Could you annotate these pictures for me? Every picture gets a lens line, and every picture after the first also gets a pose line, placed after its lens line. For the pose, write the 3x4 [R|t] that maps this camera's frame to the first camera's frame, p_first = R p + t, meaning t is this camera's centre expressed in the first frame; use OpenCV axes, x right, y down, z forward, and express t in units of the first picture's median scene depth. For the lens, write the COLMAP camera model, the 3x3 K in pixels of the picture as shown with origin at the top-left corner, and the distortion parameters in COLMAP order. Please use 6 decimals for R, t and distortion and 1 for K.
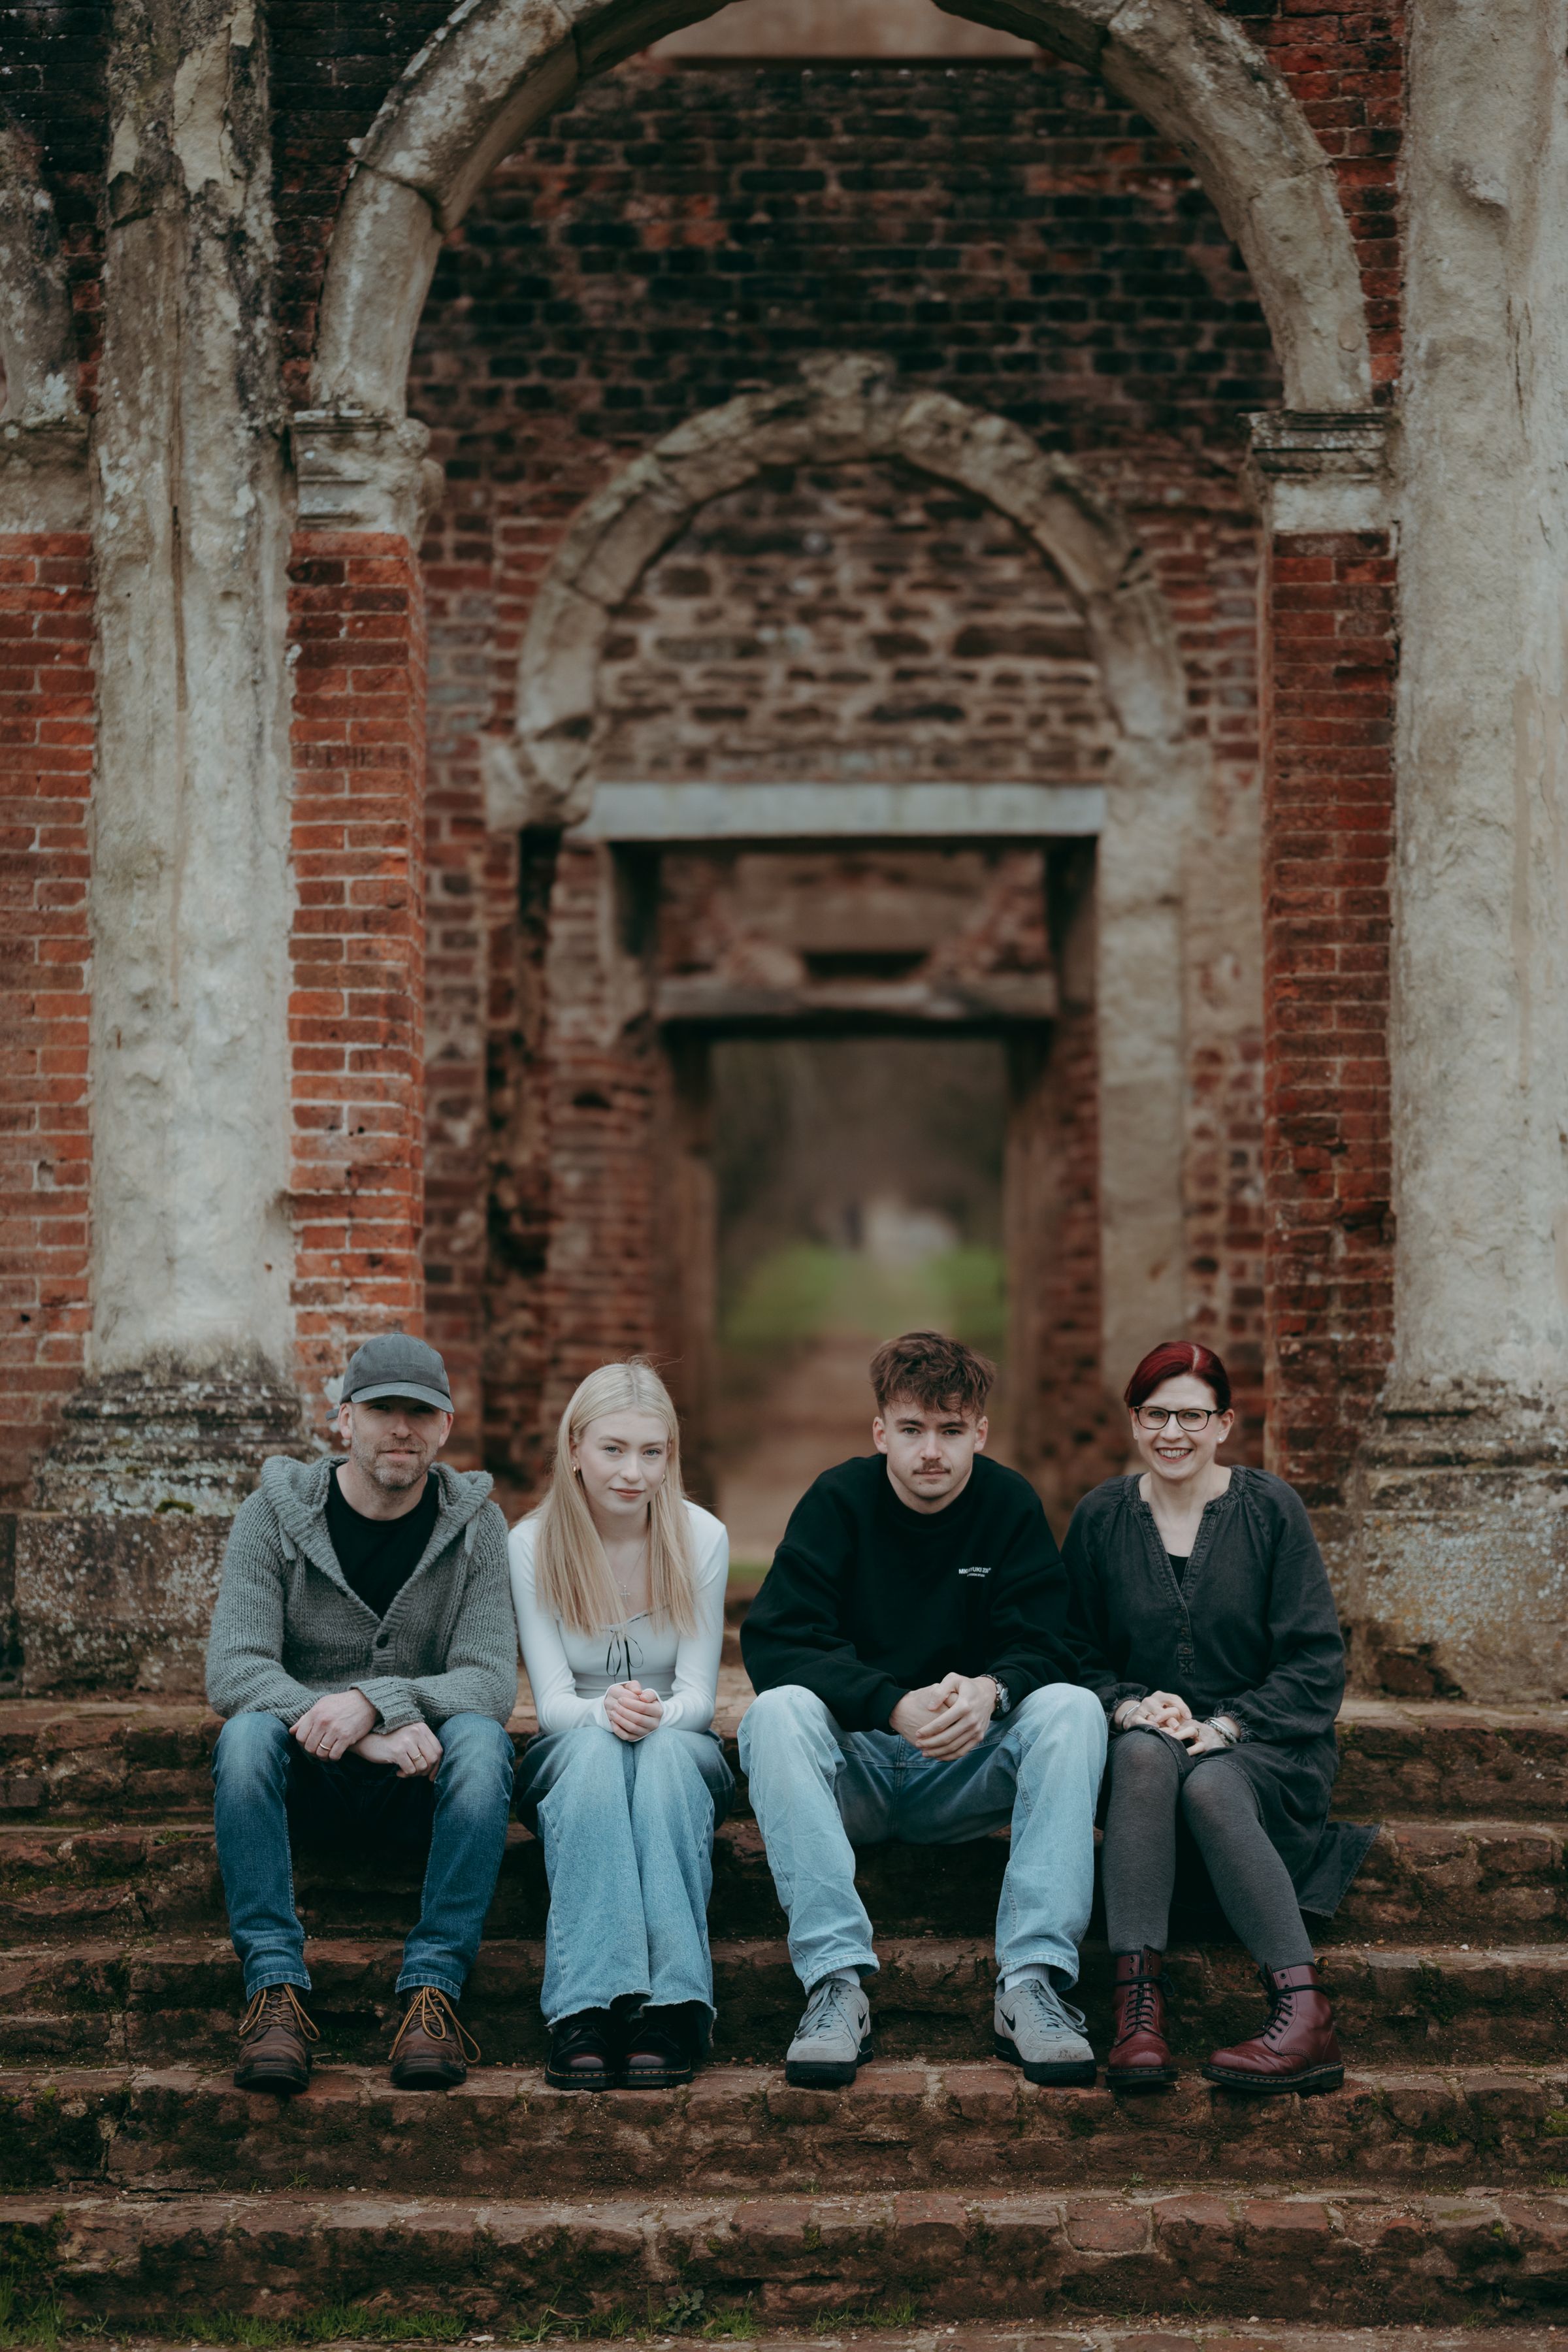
lens RADIAL K [[5365.4, 0, 1012.1], [0, 5365.4, 1175.7], [0, 0, 1]] dist [0.014164, 0.031407]
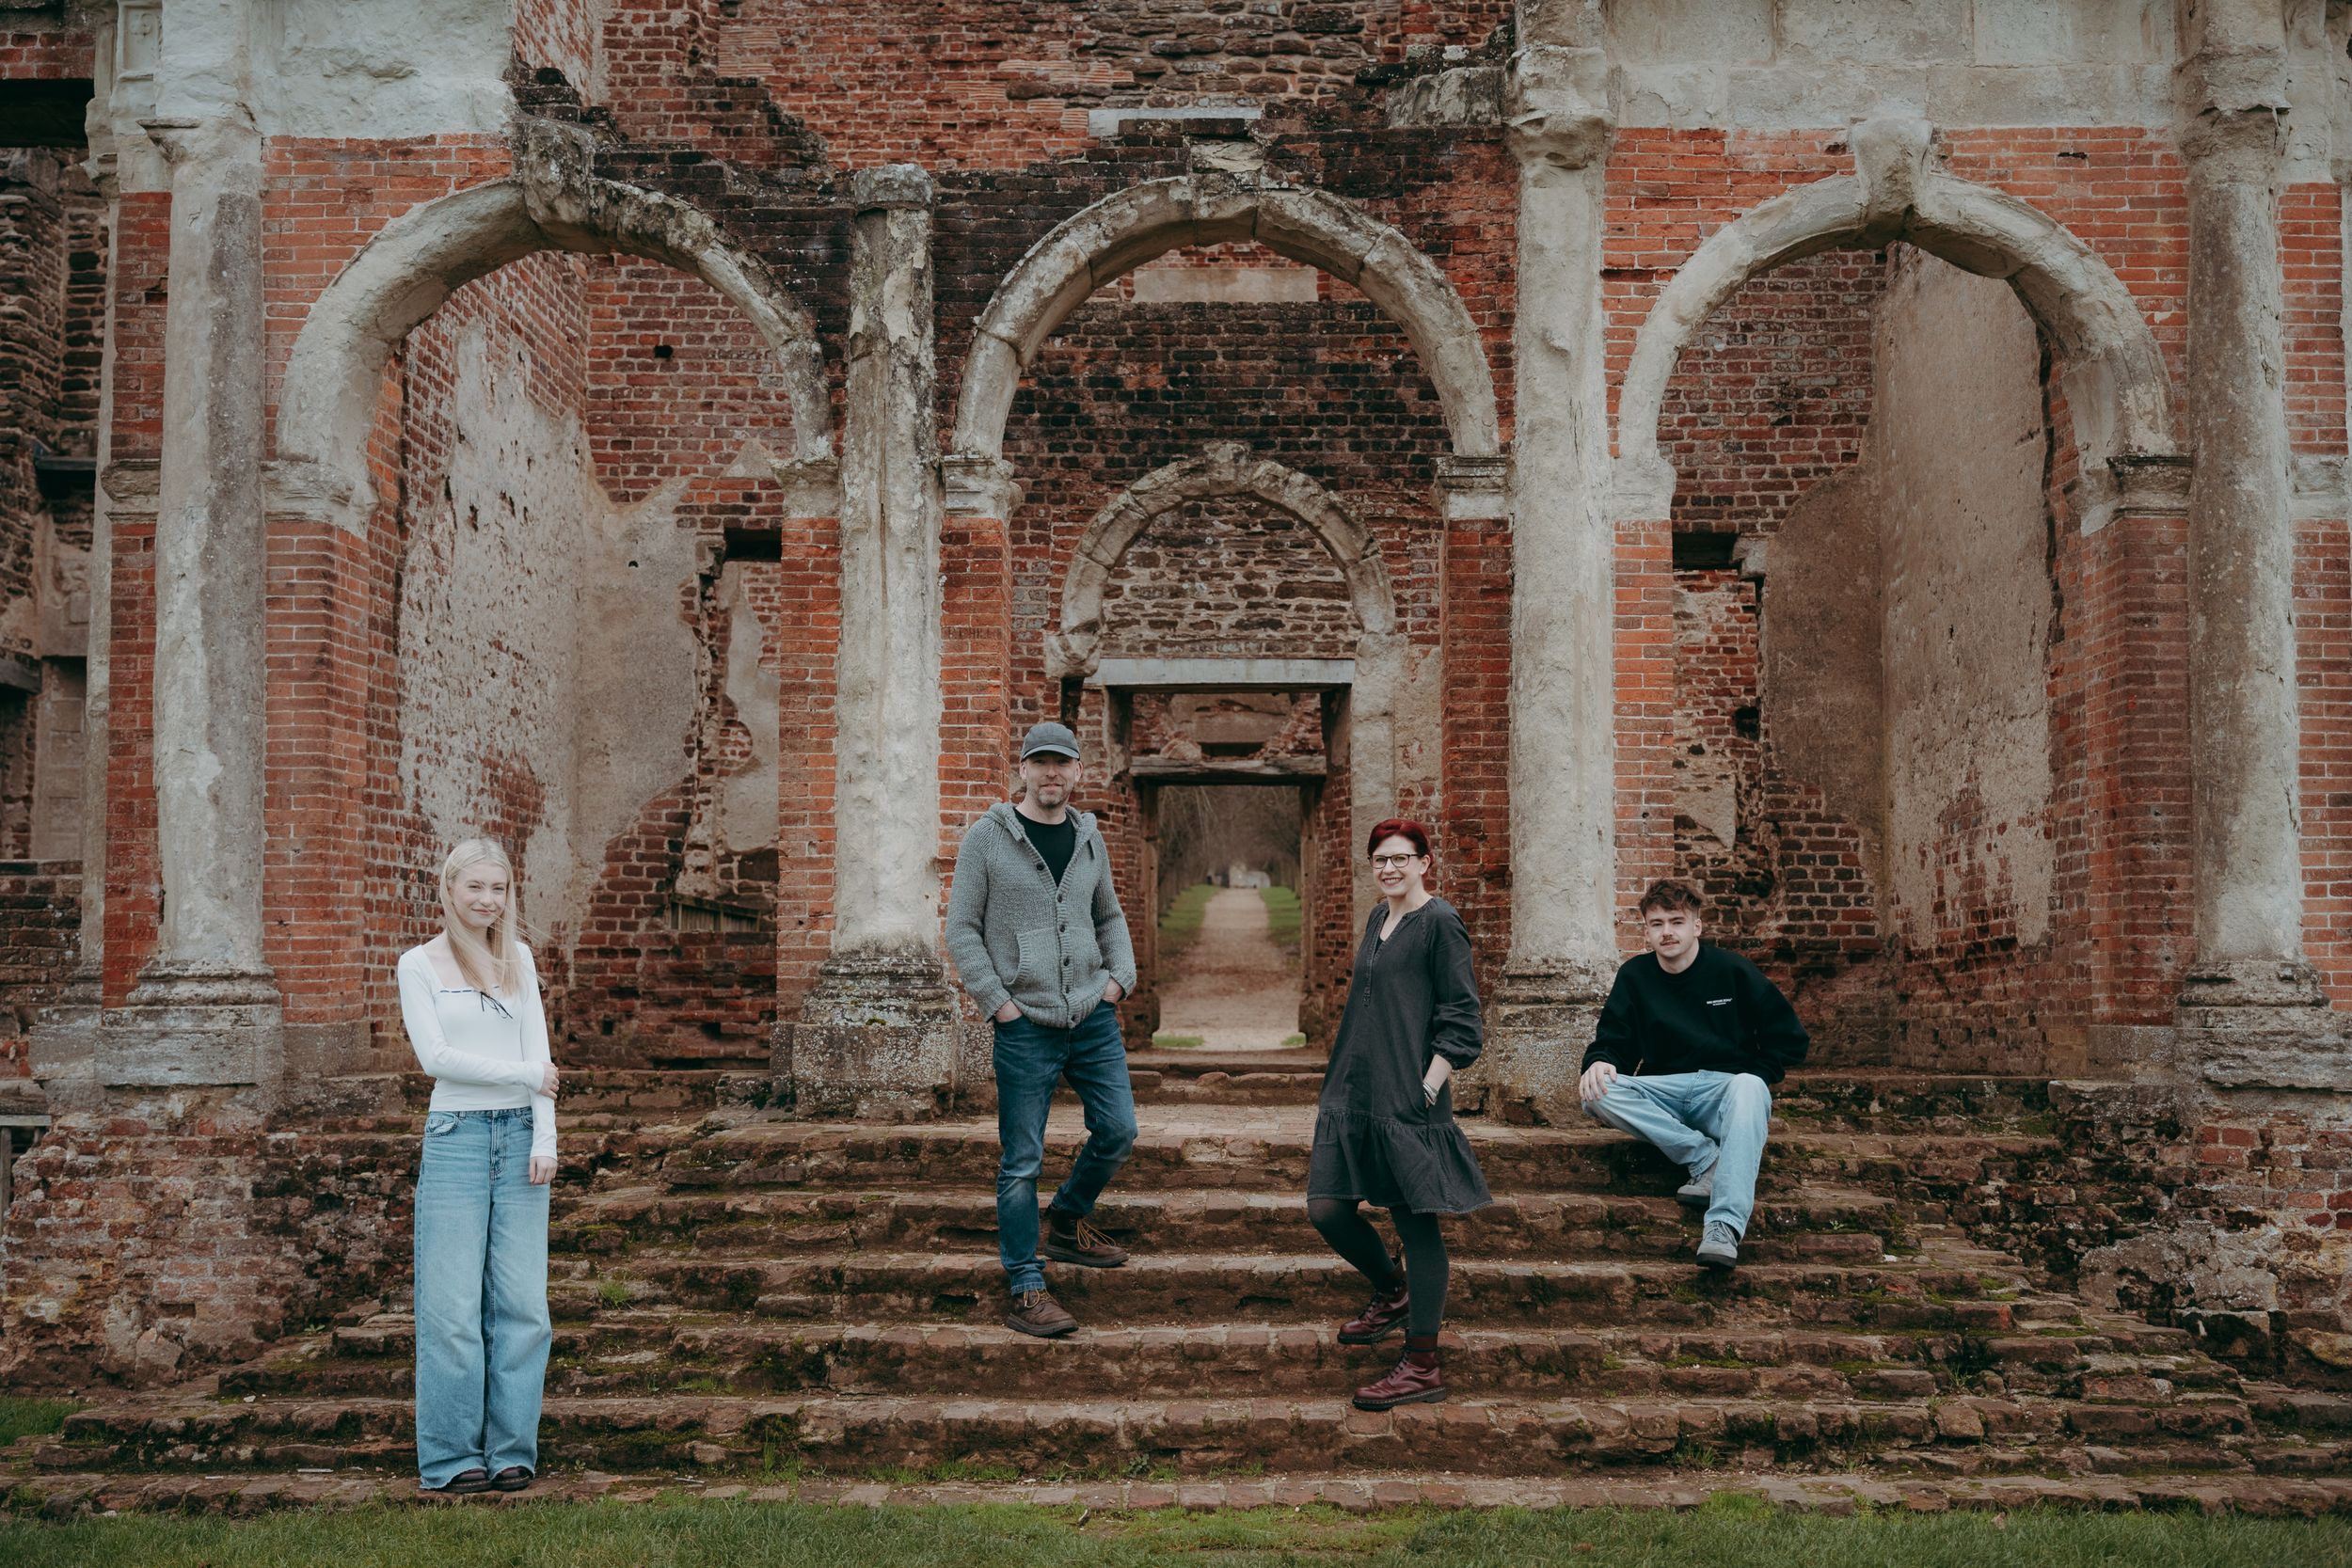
lens RADIAL K [[2501.8, 0, 1247.6], [0, 2501.8, 774.6], [0, 0, 1]] dist [-0.006602, 0.014084]
pose [[0.999792, 0.003631, -0.020085, -0.005355], [-0.004259, 0.999500, -0.031344, 0.000801], [0.019961, 0.031423, 0.999307, 0.101214]]
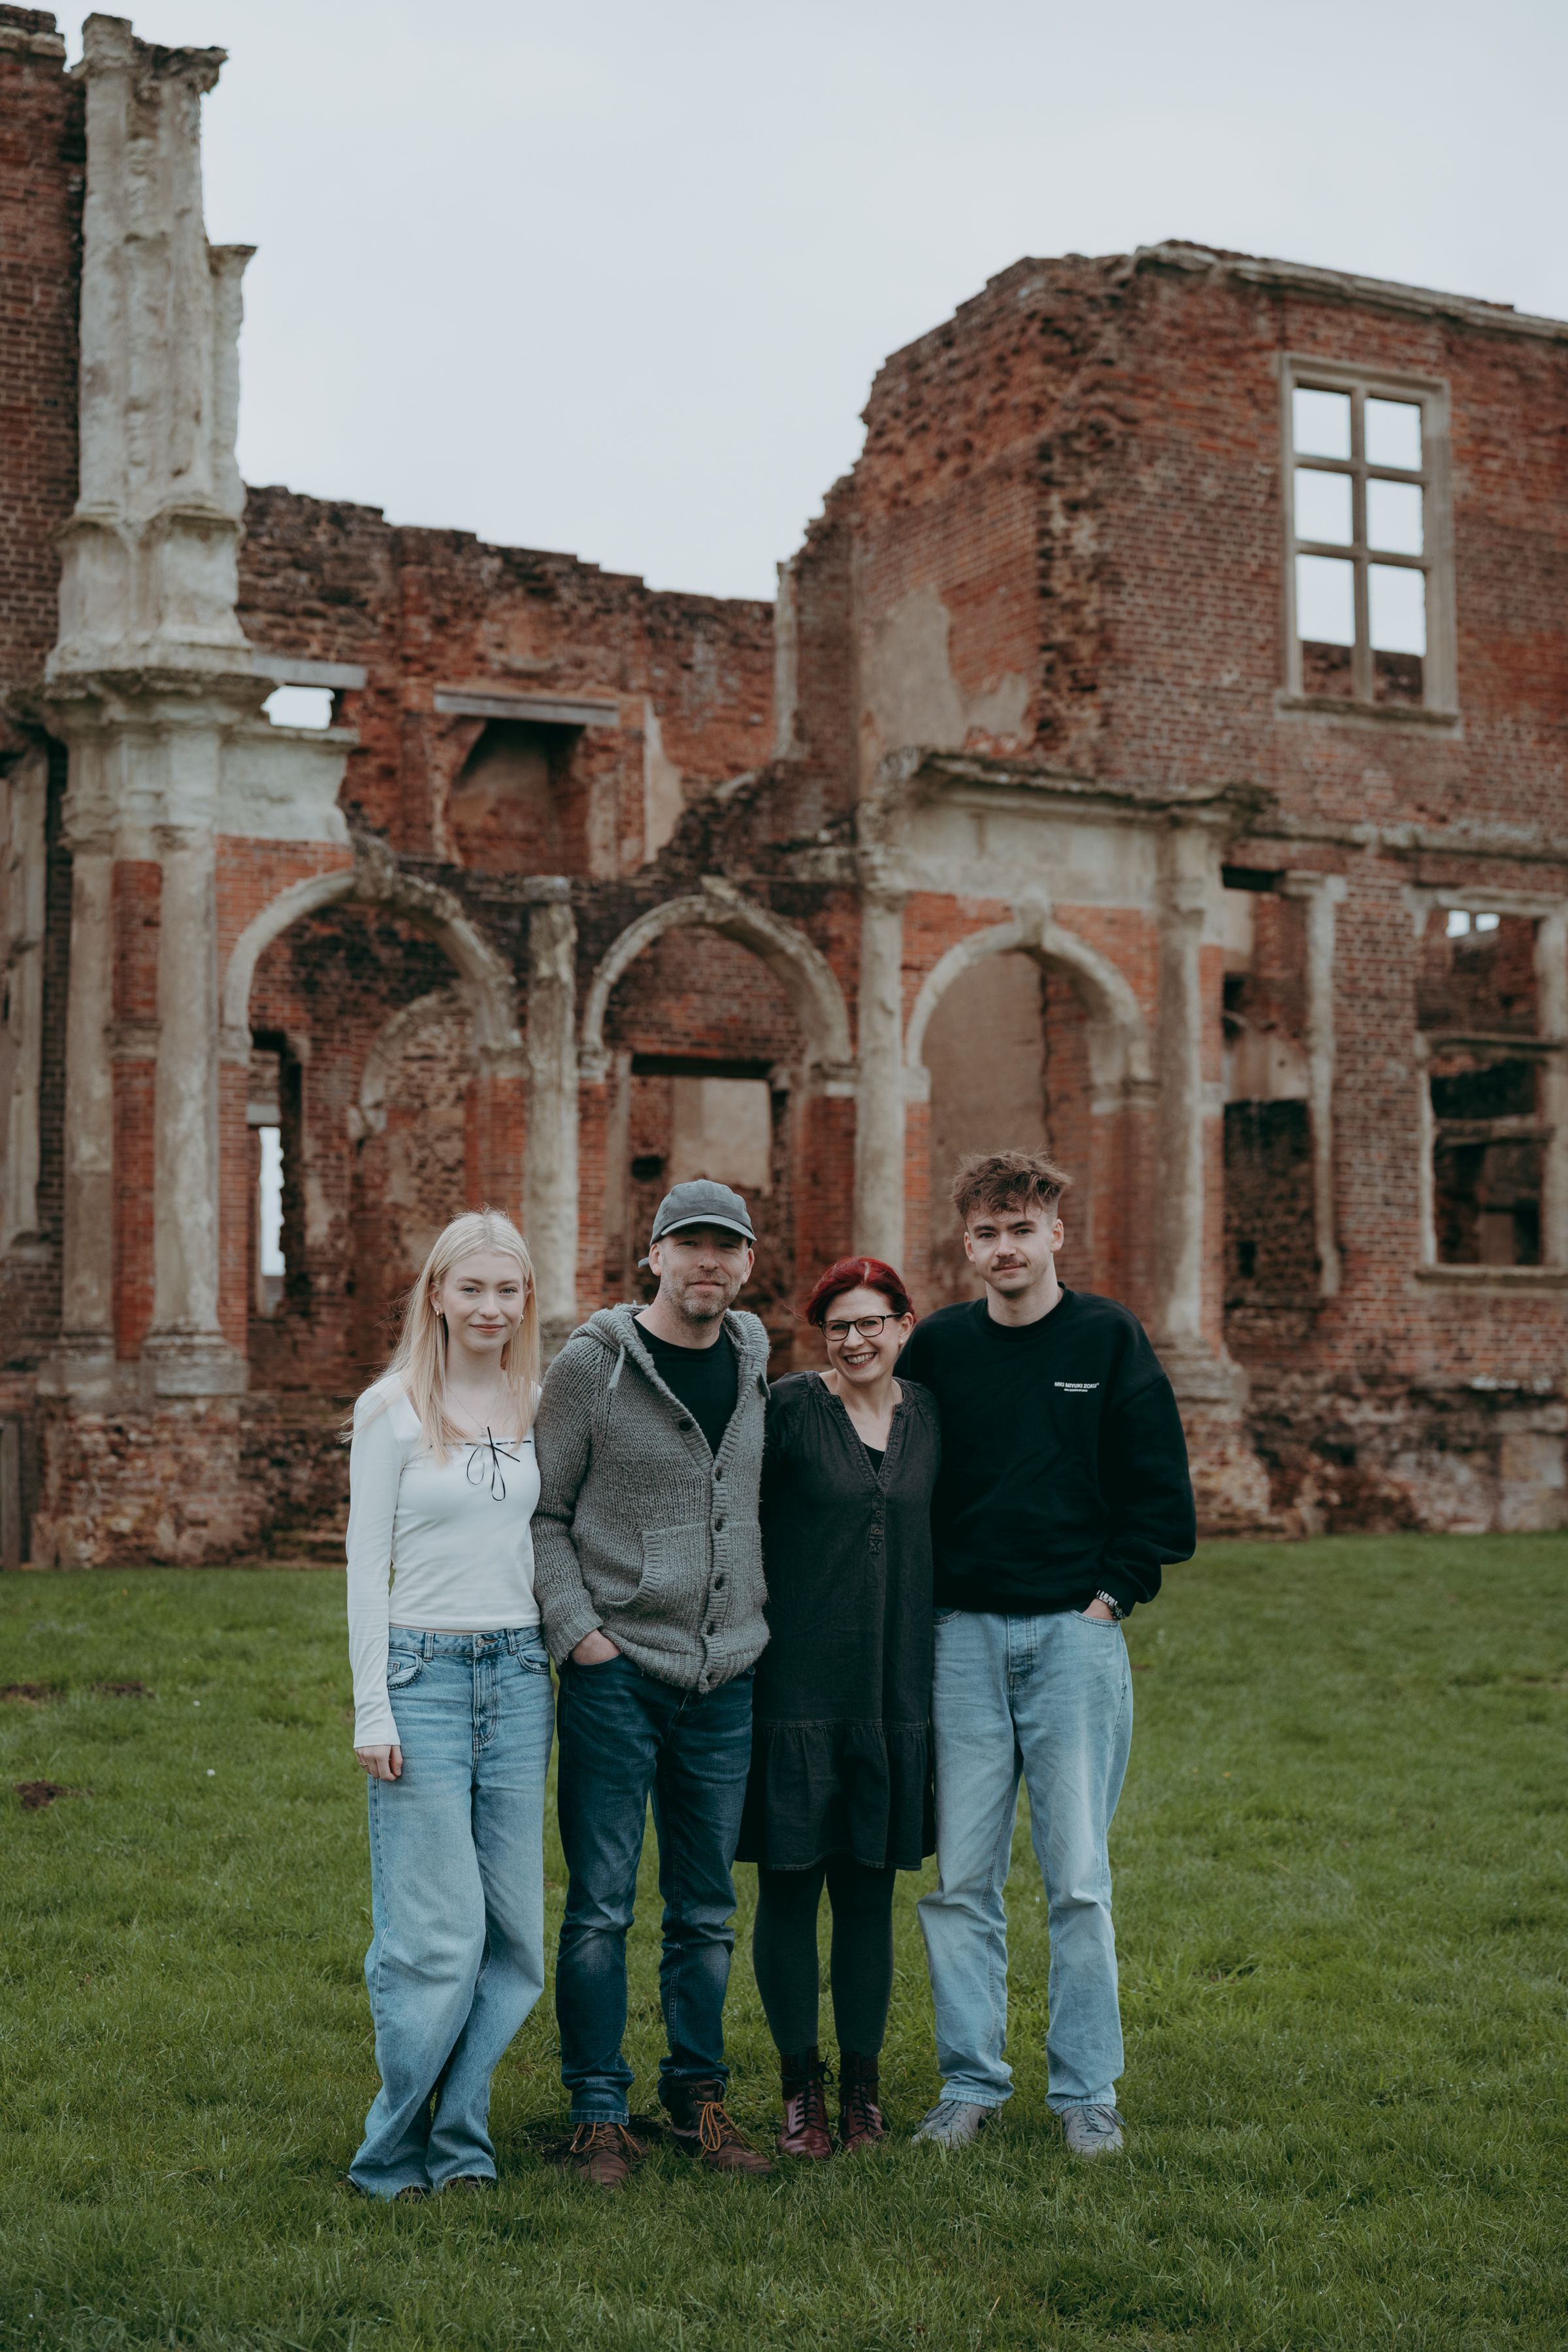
lens RADIAL K [[3300.2, 0, 784.0], [0, 3300.2, 1176.0], [0, 0, 1]] dist [0.002011, 0.009062]
pose [[0.888561, 0.038413, 0.457148, -0.992675], [-0.028872, 0.999195, -0.027840, -0.003297], [-0.457849, 0.011538, 0.888955, -0.959105]]
